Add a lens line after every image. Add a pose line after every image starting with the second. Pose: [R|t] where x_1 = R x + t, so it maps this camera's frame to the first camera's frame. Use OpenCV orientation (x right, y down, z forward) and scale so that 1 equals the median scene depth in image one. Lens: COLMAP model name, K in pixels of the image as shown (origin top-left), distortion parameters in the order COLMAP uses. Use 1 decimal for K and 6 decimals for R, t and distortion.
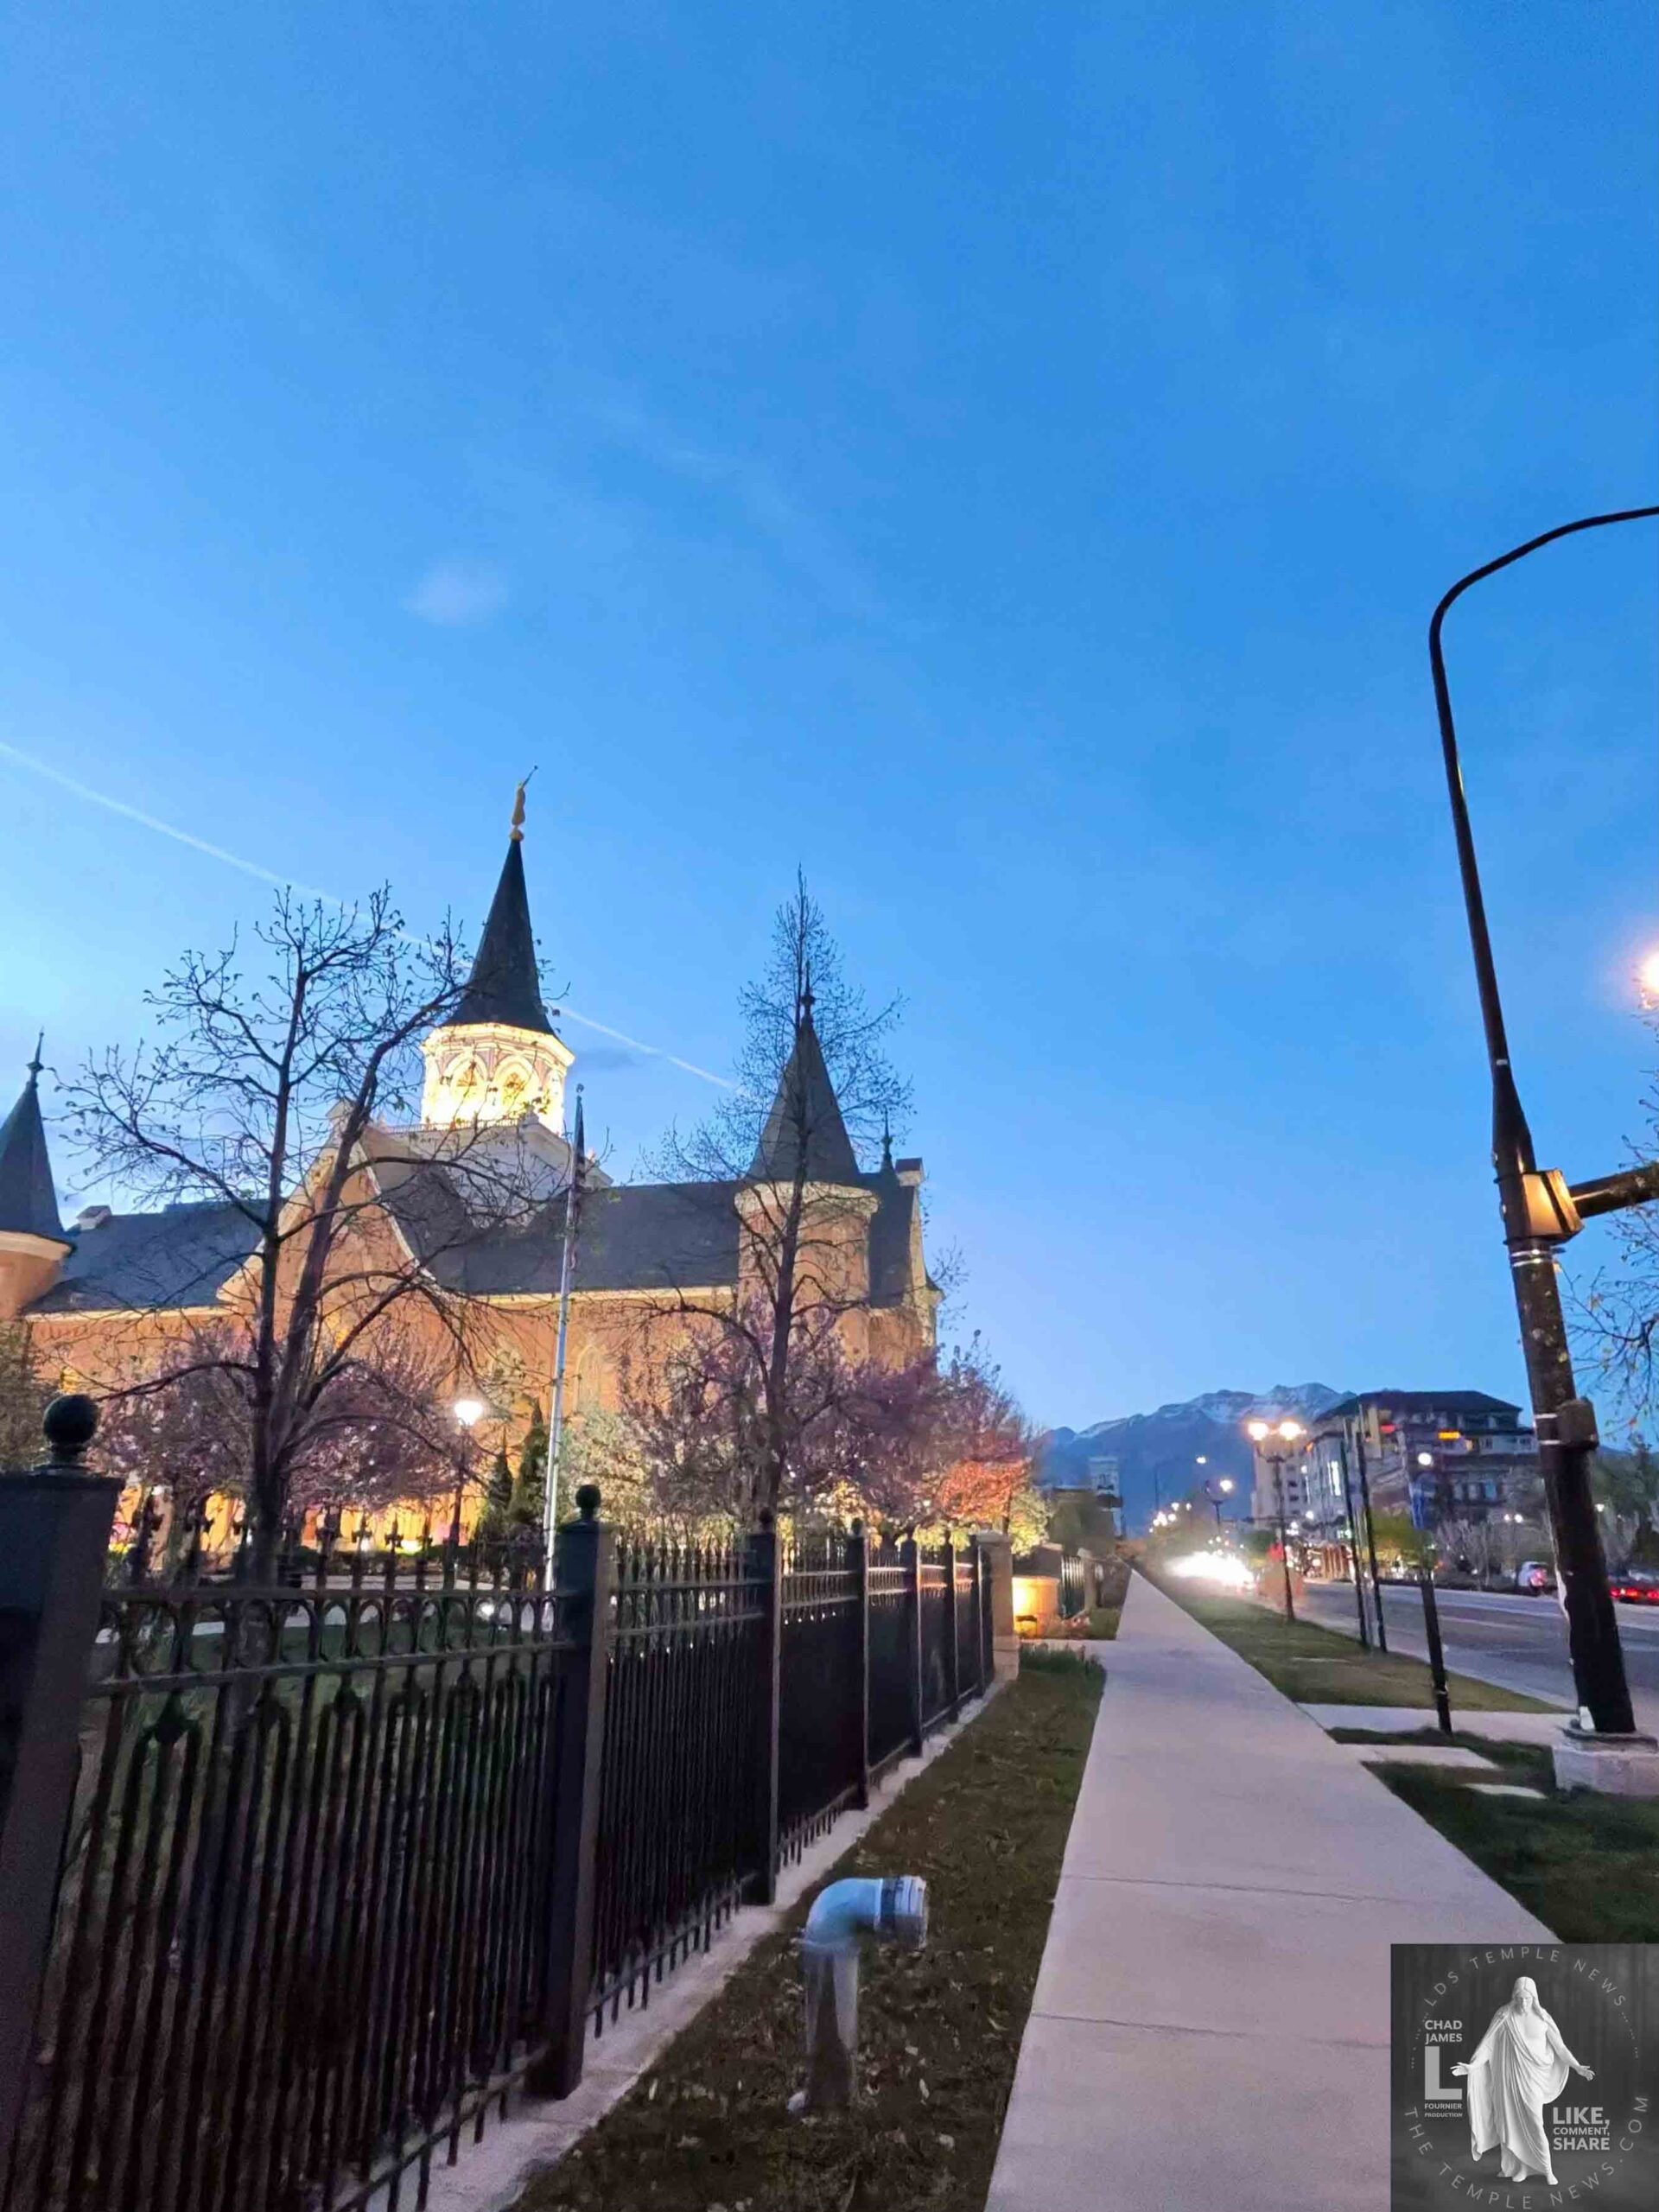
lens RADIAL K [[1389.1, 0, 840.8], [0, 1389.1, 1118.5], [0, 0, 1]] dist [0.008612, 0.002538]
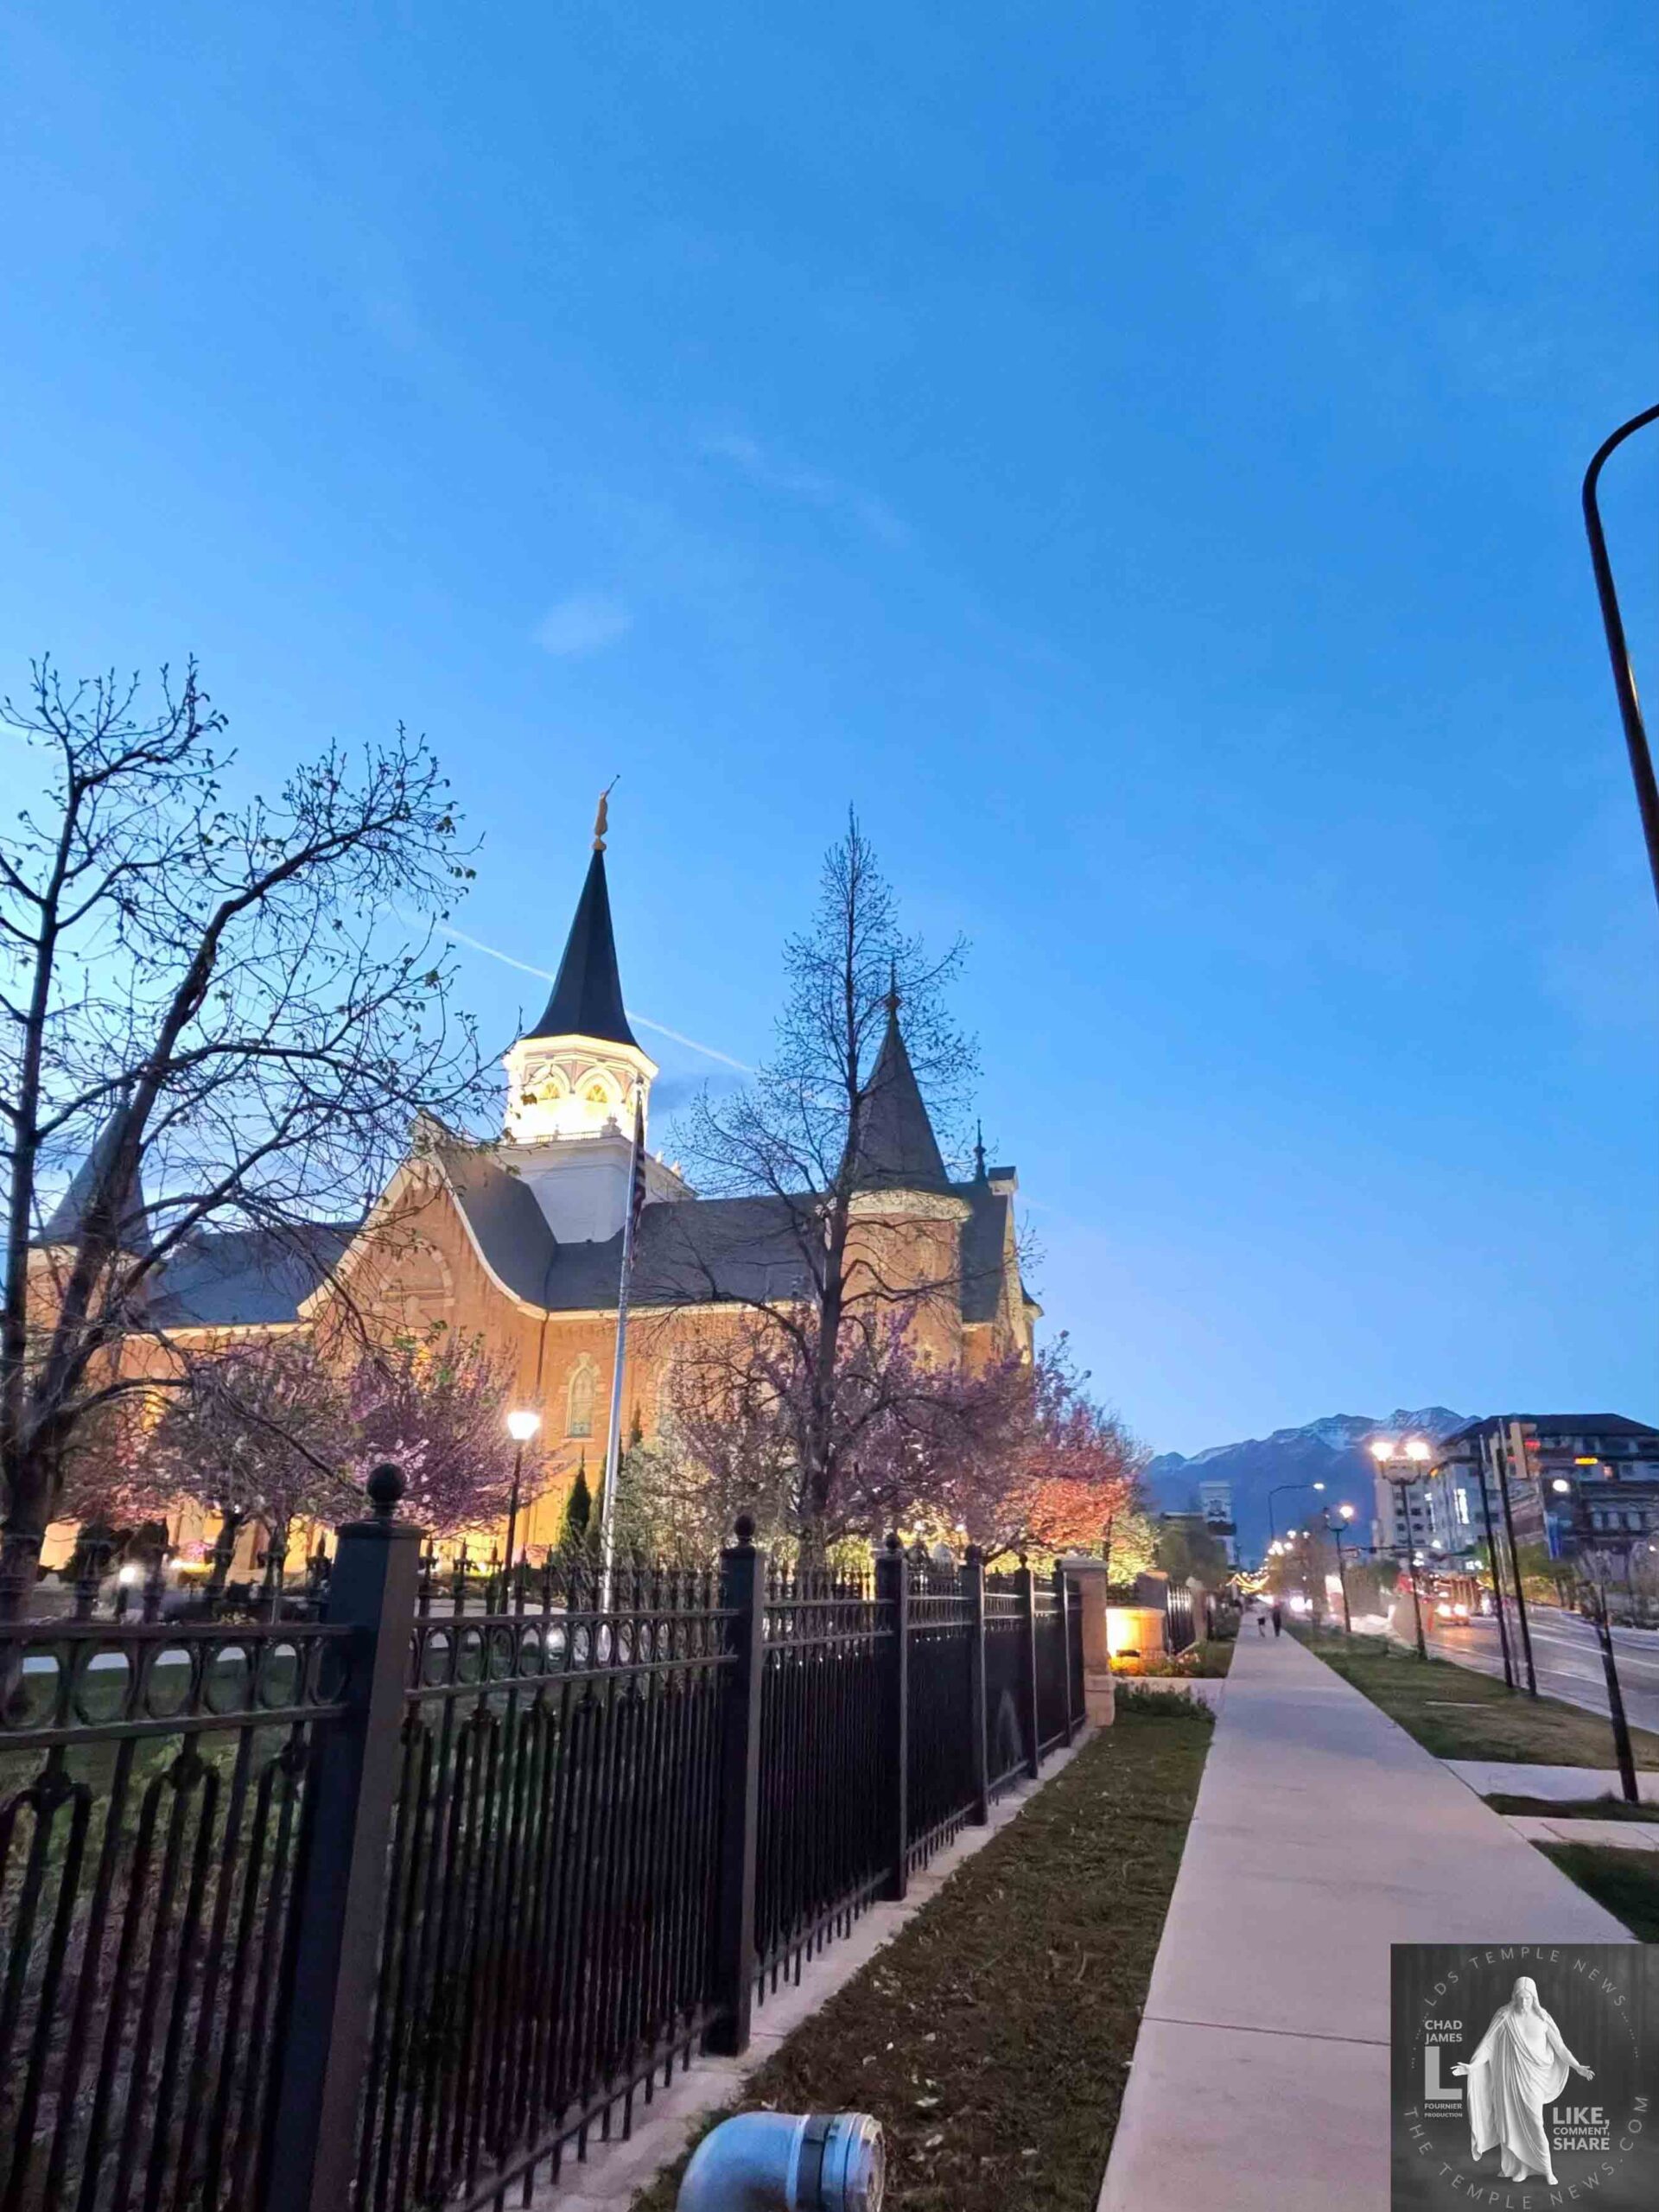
lens RADIAL K [[1404.7, 0, 839.2], [0, 1404.7, 1117.9], [0, 0, 1]] dist [0.002332, -0.000610]
pose [[0.997412, -0.013699, -0.070587, 0.013200], [0.012640, 0.999801, -0.015424, 0.018208], [0.070784, 0.014492, 0.997386, 0.056297]]
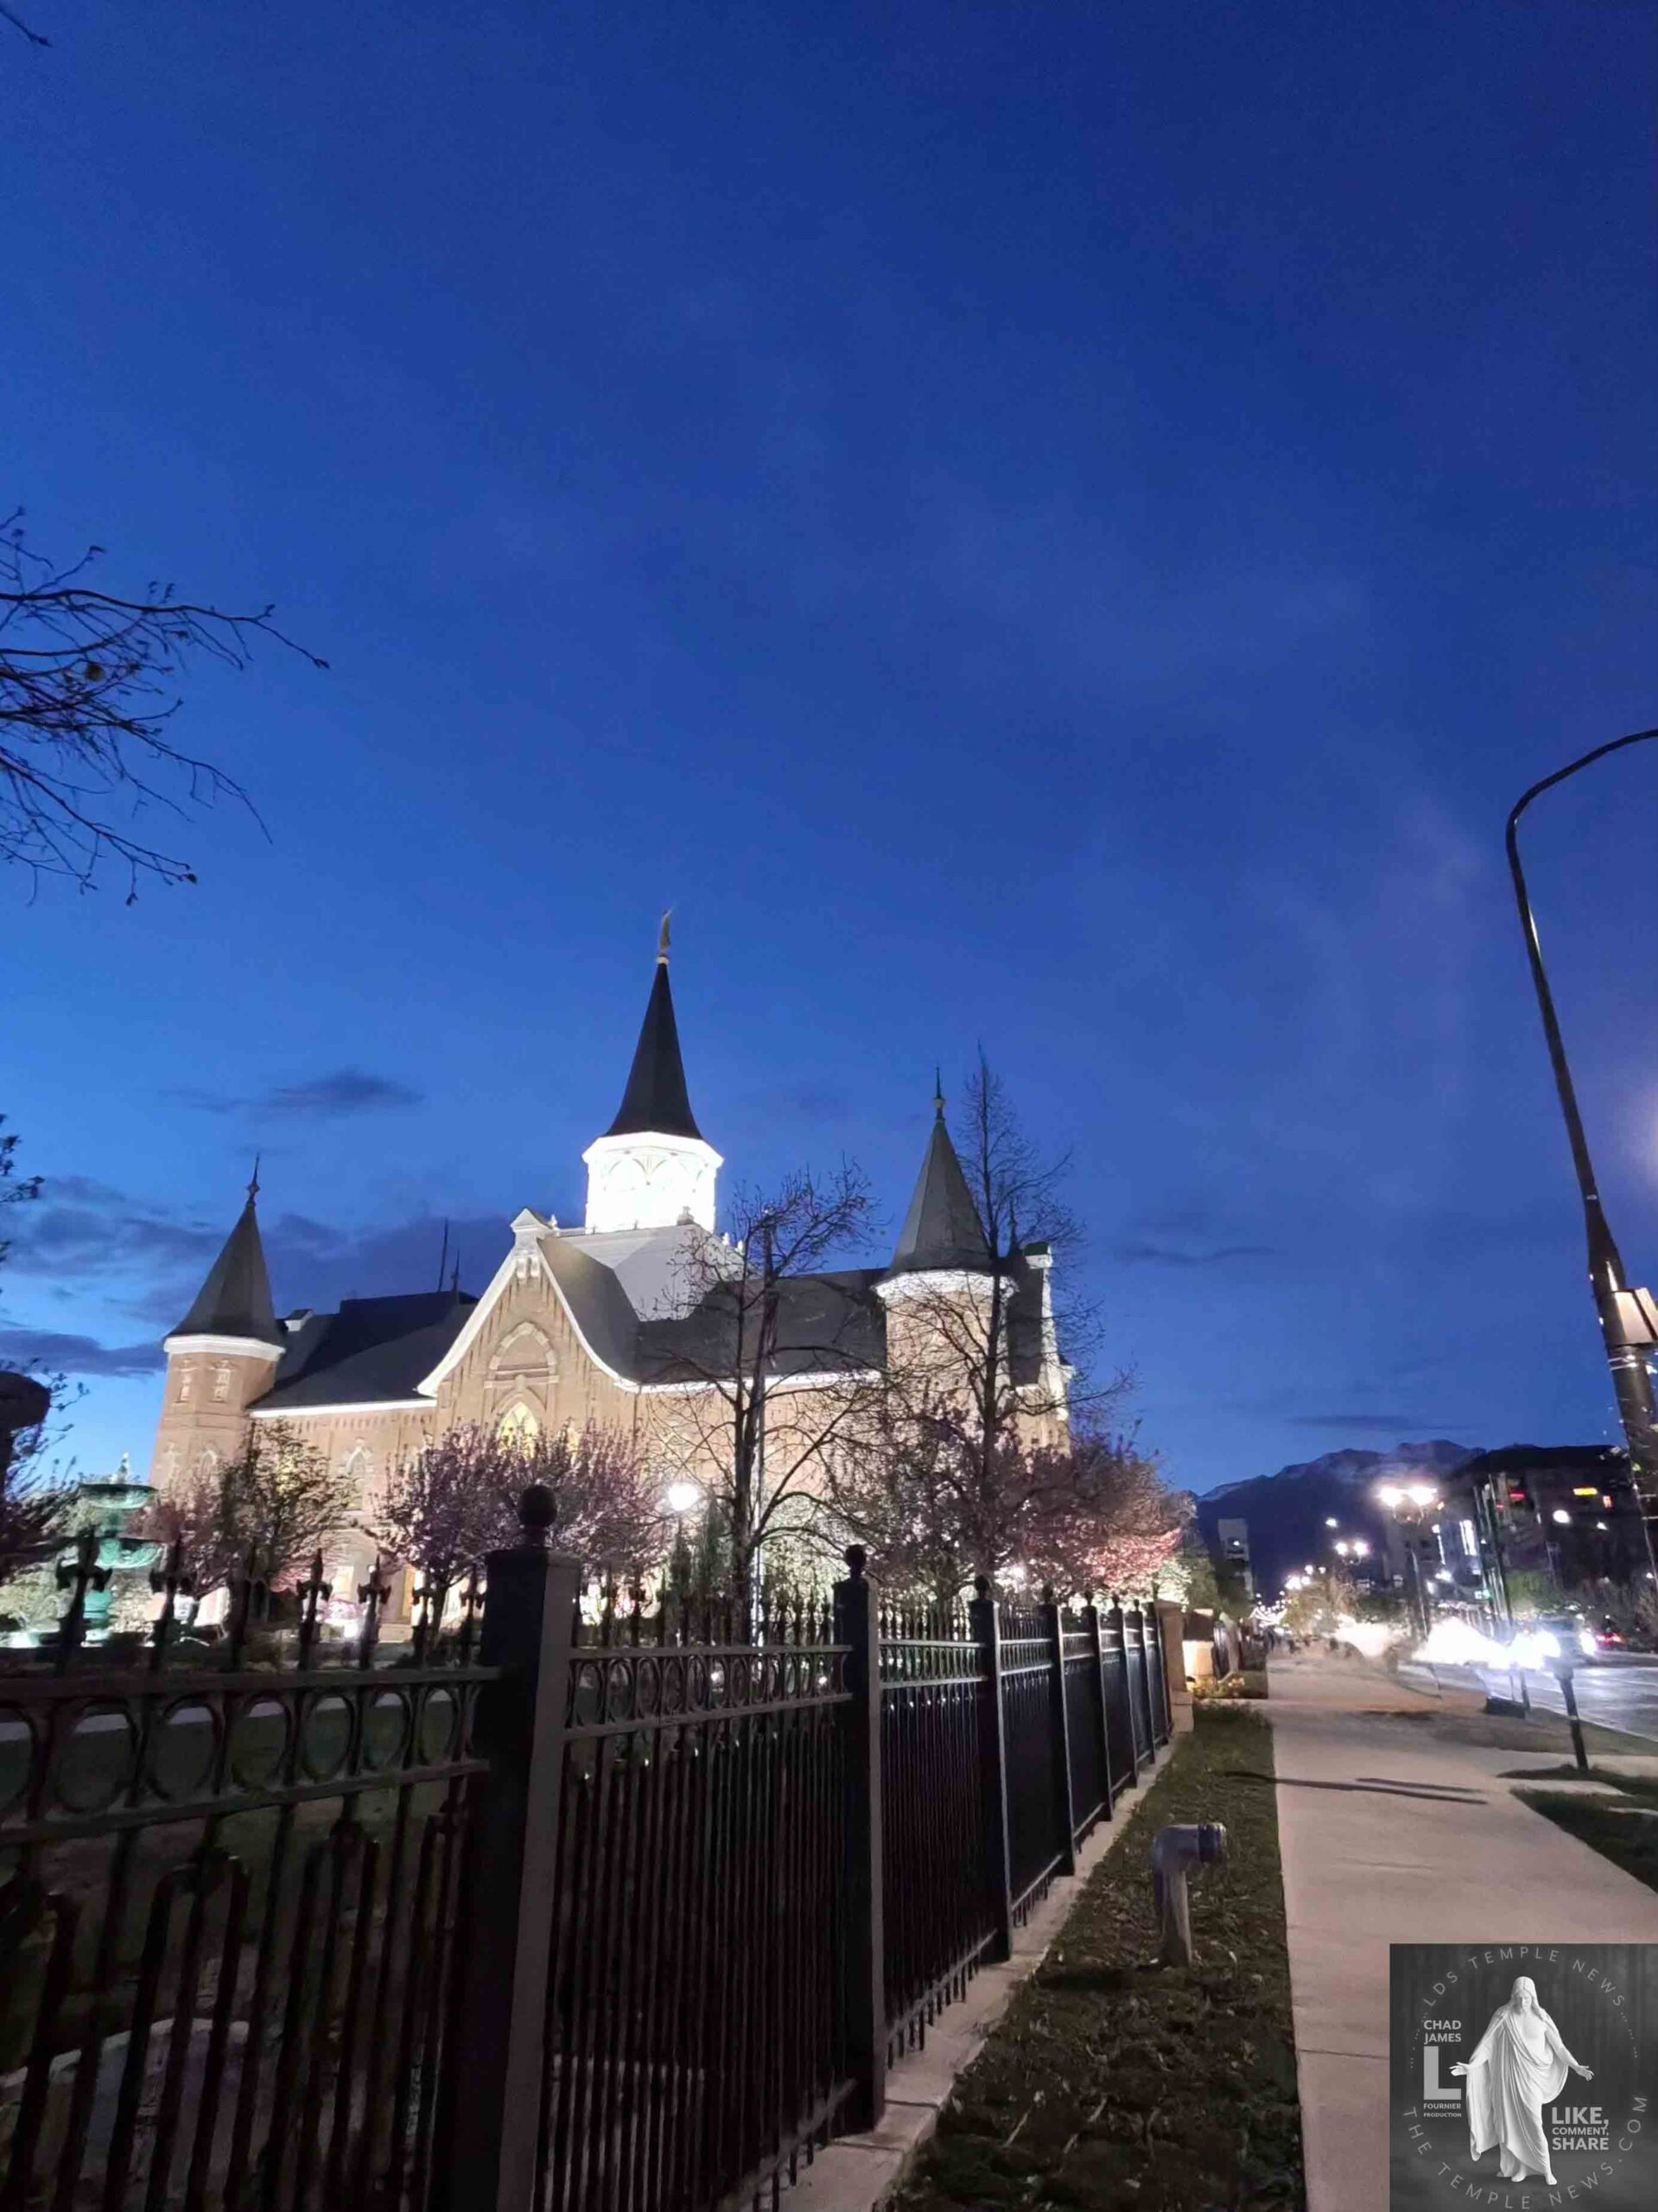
lens RADIAL K [[1342.7, 0, 829.0], [0, 1342.7, 1106.0], [0, 0, 1]] dist [0.002585, 0.002412]
pose [[0.995185, -0.043547, -0.087813, -0.030721], [0.037657, 0.996998, -0.067653, -0.025653], [0.090495, 0.064021, 0.993837, -0.093920]]
